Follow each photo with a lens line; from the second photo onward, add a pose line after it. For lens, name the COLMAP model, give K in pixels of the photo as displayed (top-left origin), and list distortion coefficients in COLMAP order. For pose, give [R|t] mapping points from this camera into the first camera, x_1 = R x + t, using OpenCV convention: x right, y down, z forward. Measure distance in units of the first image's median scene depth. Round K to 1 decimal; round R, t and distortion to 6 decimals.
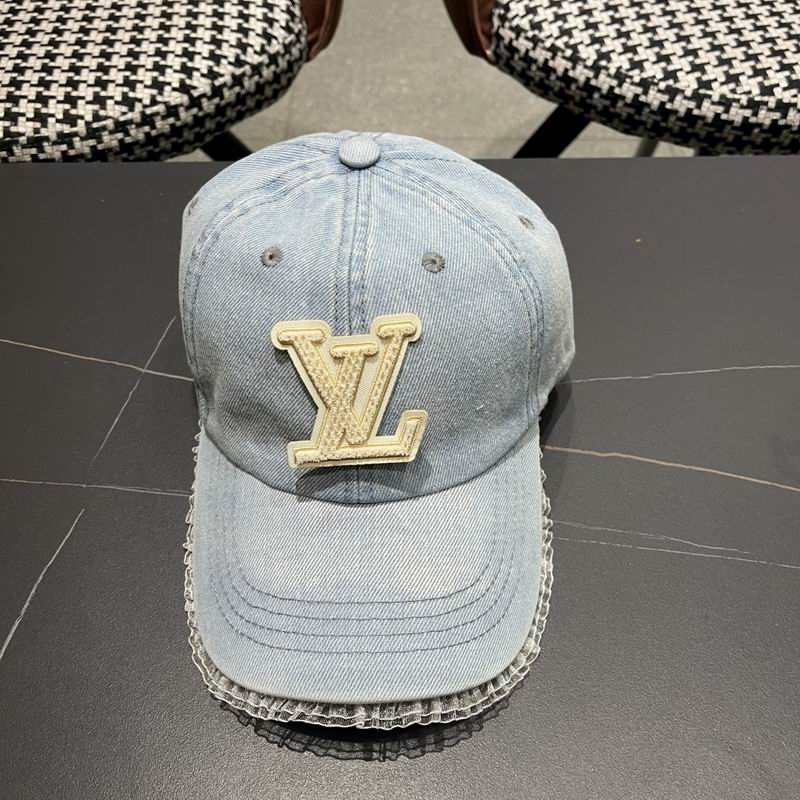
lens RADIAL K [[834.9, 0, 393.9], [0, 834.9, 401.0], [0, 0, 1]] dist [0.017758, 0.000000]
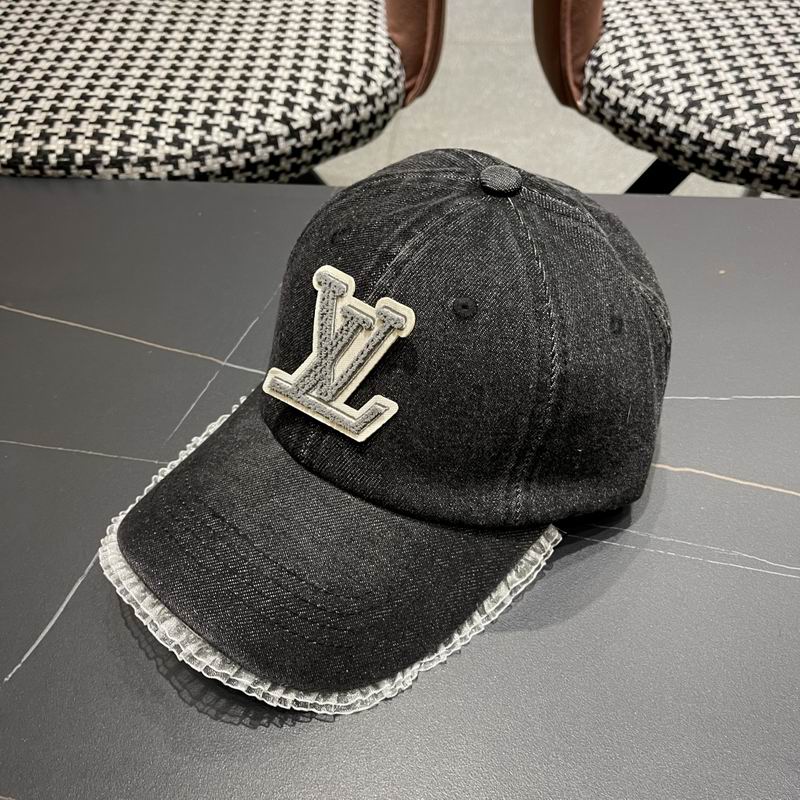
lens RADIAL K [[834.9, 0, 395.1], [0, 834.9, 407.1], [0, 0, 1]] dist [0.017758, 0.000000]
pose [[0.993618, 0.062818, -0.093686, 0.009028], [-0.071478, 0.993177, -0.092141, 0.072747], [0.087259, 0.098250, 0.991329, 0.000254]]
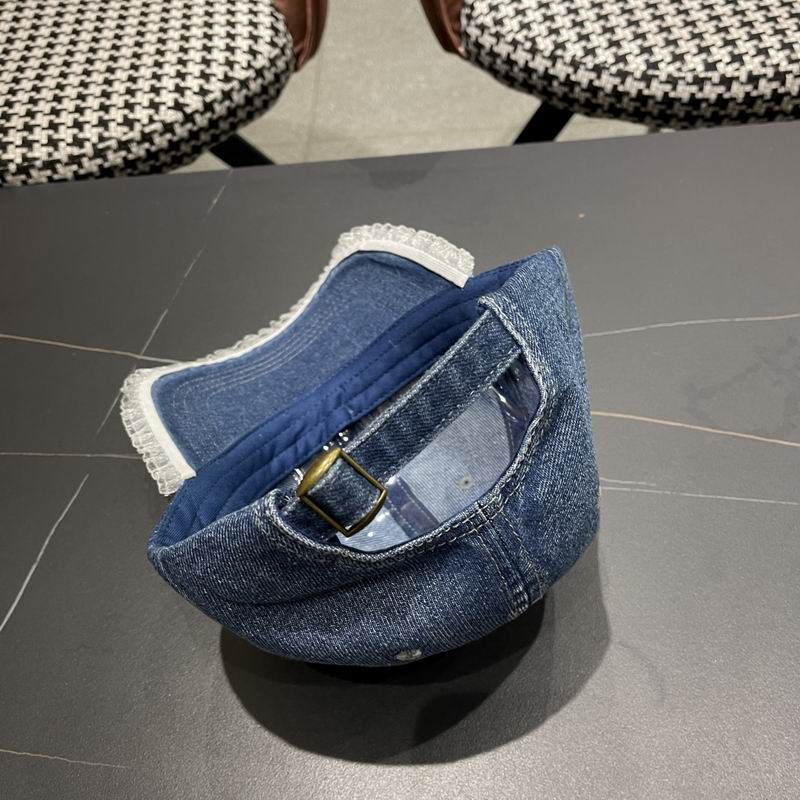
lens RADIAL K [[834.9, 0, 404.8], [0, 834.9, 414.2], [0, 0, 1]] dist [0.017758, 0.000000]
pose [[0.995985, -0.049813, -0.074385, 0.110714], [0.051309, 0.998514, 0.018338, 0.029837], [0.073361, -0.022081, 0.997061, -0.096068]]
